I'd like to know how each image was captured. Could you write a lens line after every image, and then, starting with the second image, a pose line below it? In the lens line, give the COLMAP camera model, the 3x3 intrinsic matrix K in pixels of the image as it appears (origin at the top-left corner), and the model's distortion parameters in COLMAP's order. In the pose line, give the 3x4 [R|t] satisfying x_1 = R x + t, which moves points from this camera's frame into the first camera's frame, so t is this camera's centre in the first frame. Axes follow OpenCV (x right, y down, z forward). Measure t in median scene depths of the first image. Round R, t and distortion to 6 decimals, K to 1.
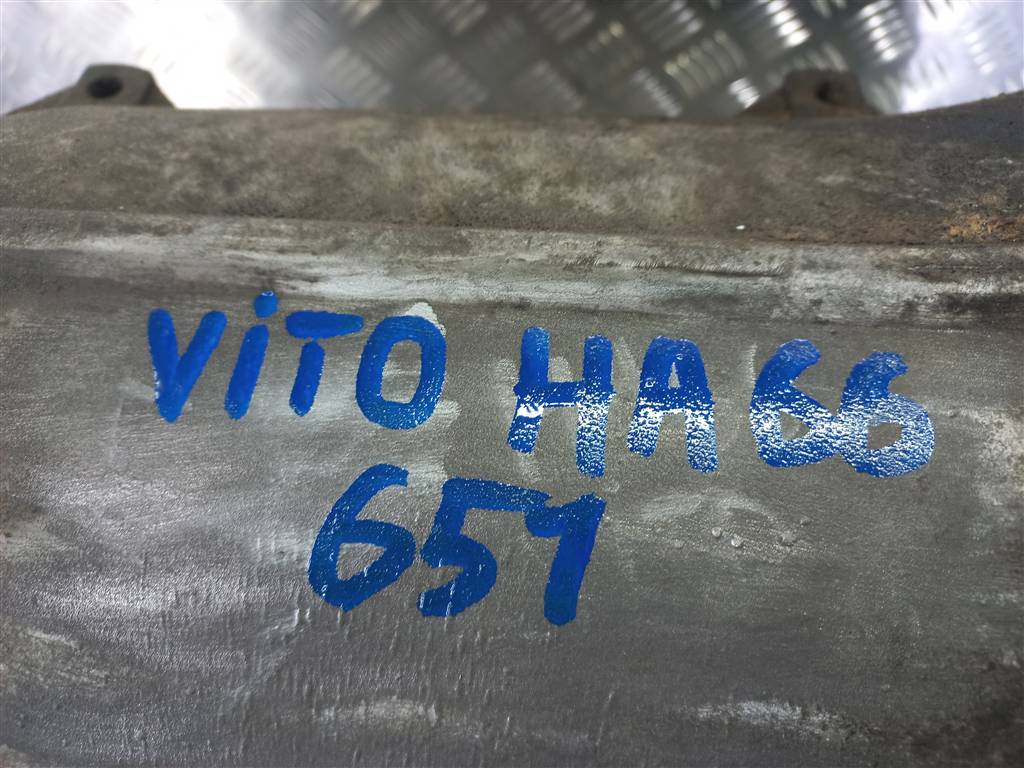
lens RADIAL K [[793.0, 0, 532.6], [0, 793.0, 386.8], [0, 0, 1]] dist [-0.030266, -0.004313]
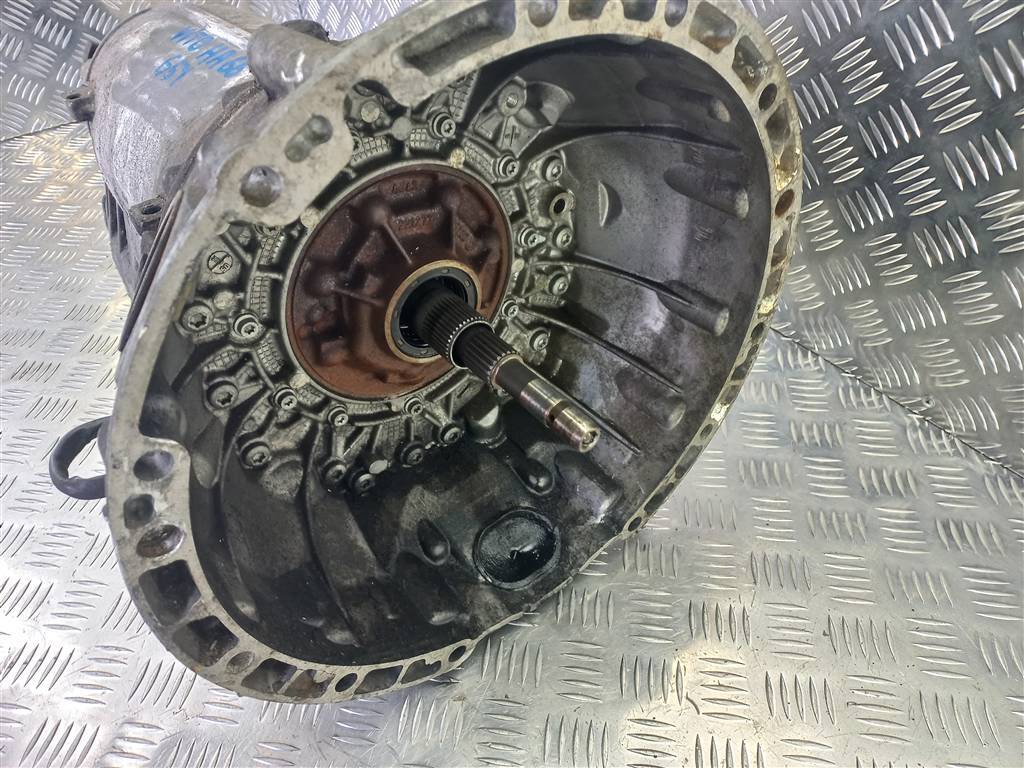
lens RADIAL K [[734.0, 0, 509.4], [0, 734.0, 382.3], [0, 0, 1]] dist [0.022039, -0.001935]
pose [[0.676979, 0.471496, -0.565147, 3.818685], [-0.593901, 0.803489, -0.041081, 0.583202], [0.434720, 0.363453, 0.823967, -0.824867]]
